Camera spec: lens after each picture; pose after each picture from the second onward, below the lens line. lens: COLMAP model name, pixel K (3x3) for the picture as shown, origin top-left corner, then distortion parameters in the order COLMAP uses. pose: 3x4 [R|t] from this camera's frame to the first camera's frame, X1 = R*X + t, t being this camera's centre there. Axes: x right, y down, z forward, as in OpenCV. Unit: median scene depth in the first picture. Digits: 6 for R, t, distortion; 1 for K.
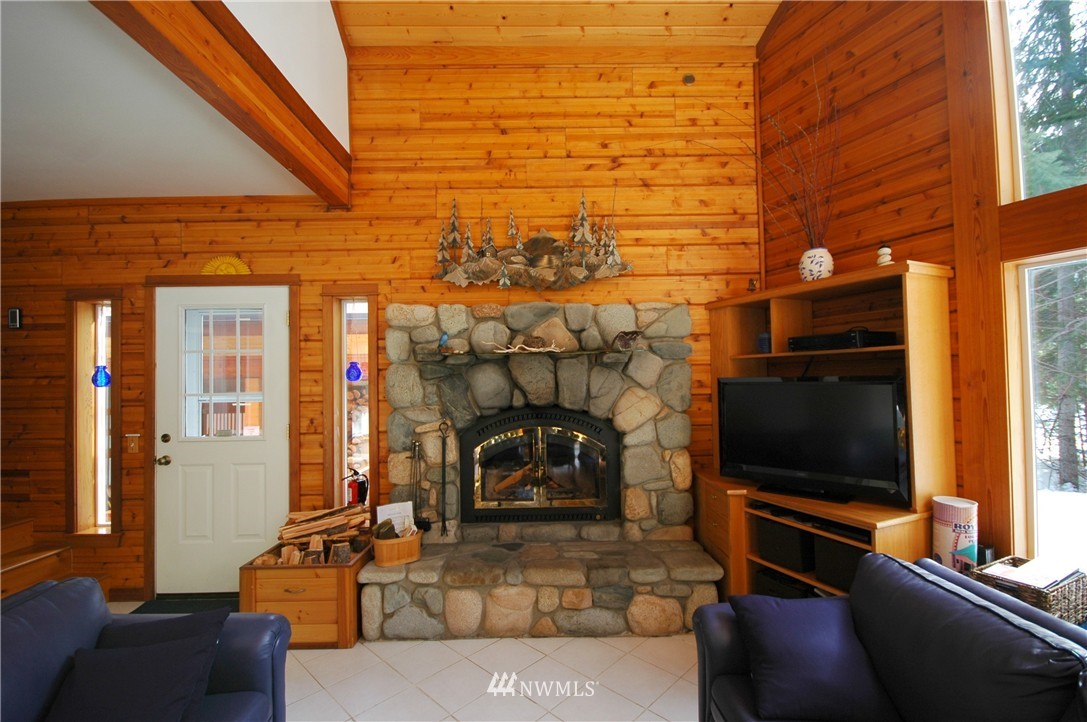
lens RADIAL K [[491.4, 0, 548.1], [0, 491.4, 365.7], [0, 0, 1]] dist [0.004278, 0.000397]
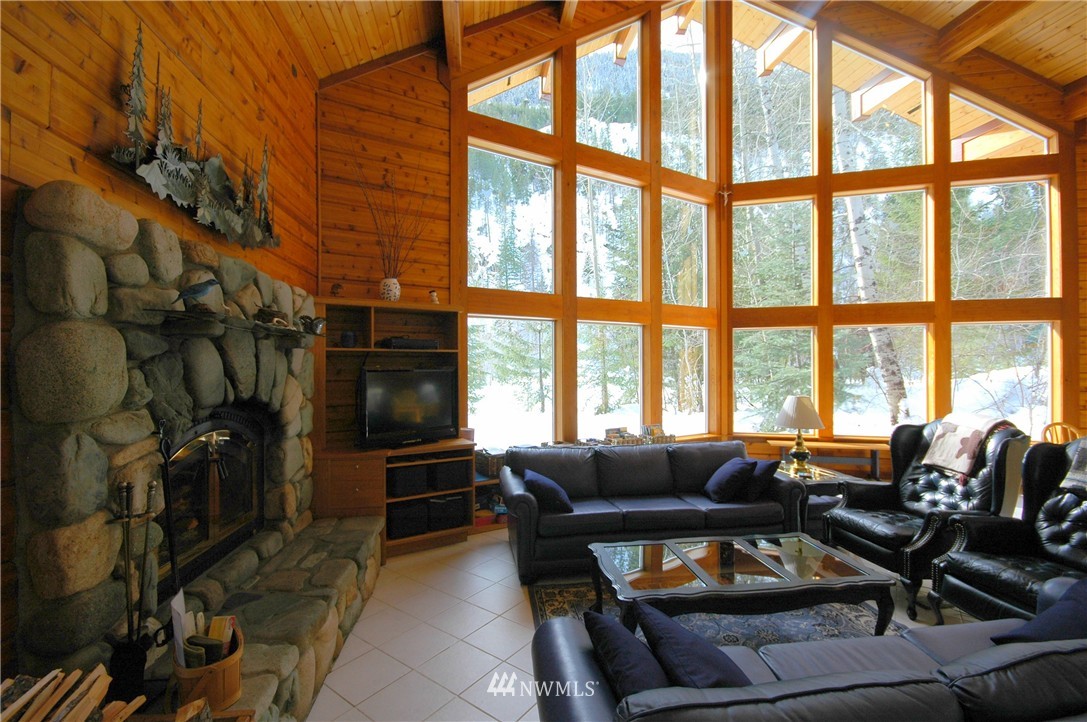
lens RADIAL K [[491.4, 0, 548.1], [0, 491.4, 365.7], [0, 0, 1]] dist [0.004278, 0.000397]
pose [[-0.143458, 0.021306, 0.989427, -0.778089], [-0.018951, 0.999526, -0.024271, 0.037068], [-0.989475, -0.022232, -0.142987, 0.616239]]
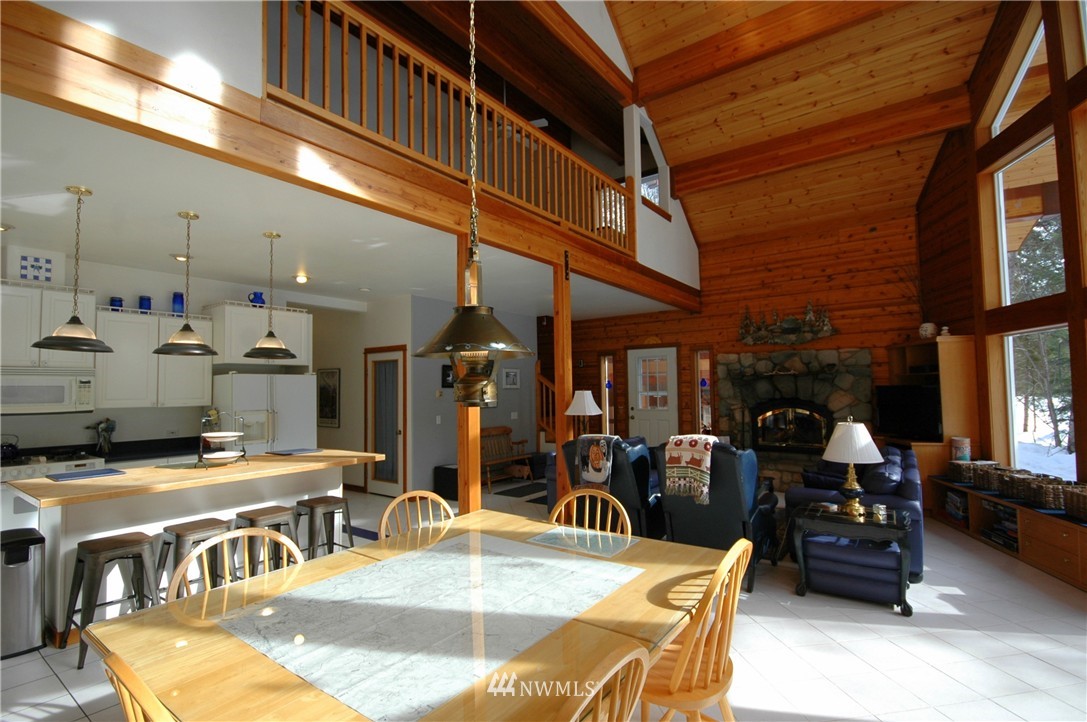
lens RADIAL K [[491.4, 0, 548.1], [0, 491.4, 365.7], [0, 0, 1]] dist [0.004278, 0.000397]
pose [[0.792302, -0.023255, -0.609685, 0.444594], [0.017159, 0.999727, -0.015833, -0.043759], [0.609887, 0.002083, 0.792486, -1.300203]]
